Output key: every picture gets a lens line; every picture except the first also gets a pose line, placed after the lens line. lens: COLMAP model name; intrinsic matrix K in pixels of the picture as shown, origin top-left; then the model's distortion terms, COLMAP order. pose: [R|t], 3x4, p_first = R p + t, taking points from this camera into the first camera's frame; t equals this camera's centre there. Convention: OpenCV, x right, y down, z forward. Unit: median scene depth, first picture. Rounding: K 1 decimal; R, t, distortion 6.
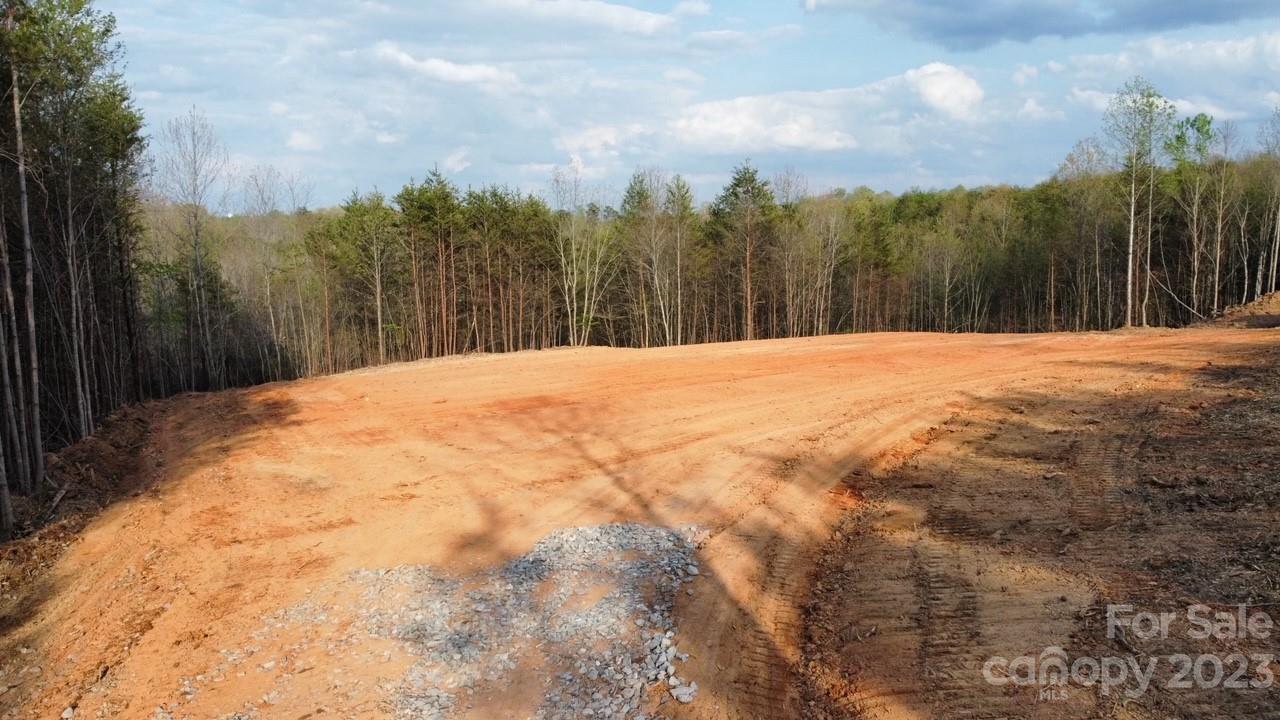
lens RADIAL K [[1004.9, 0, 643.8], [0, 1004.9, 358.5], [0, 0, 1]] dist [-0.013118, 0.013225]
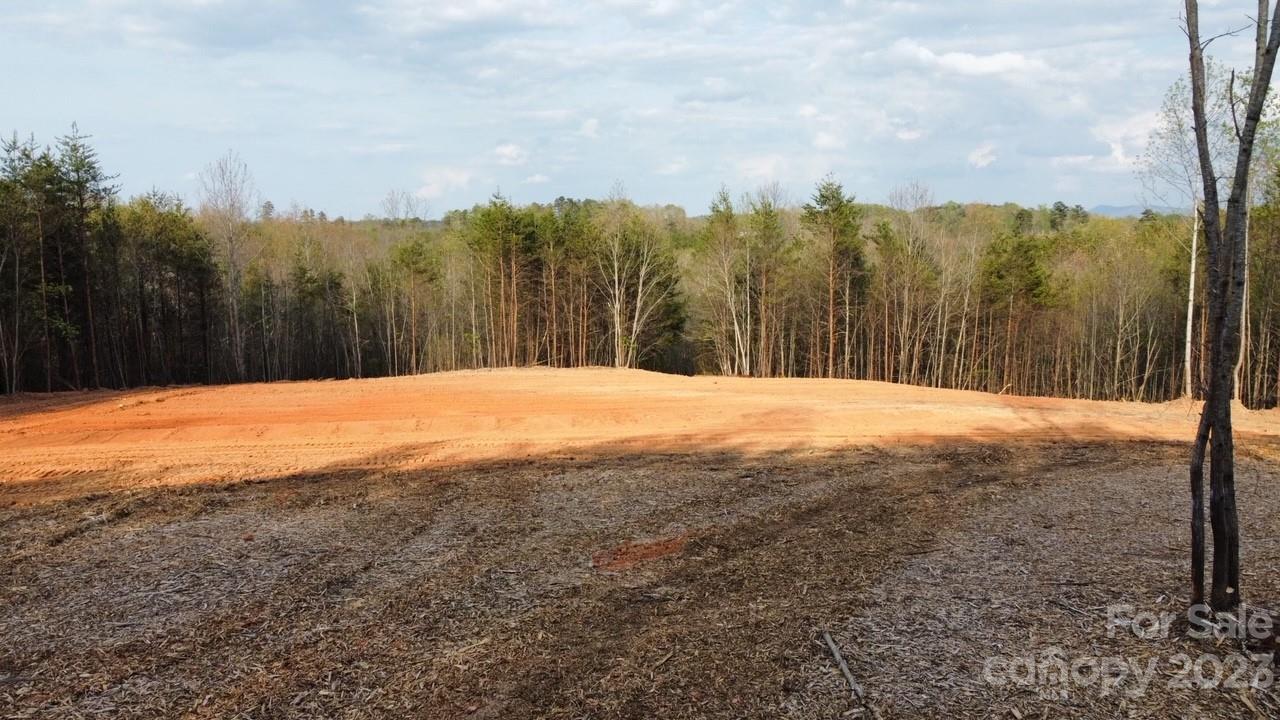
lens RADIAL K [[1004.9, 0, 615.2], [0, 1004.9, 306.1], [0, 0, 1]] dist [-0.013118, 0.013225]
pose [[0.861794, 0.044024, -0.505344, 0.395582], [-0.067880, 0.997275, -0.028882, -0.039998], [0.502696, 0.059193, 0.862434, 0.126127]]
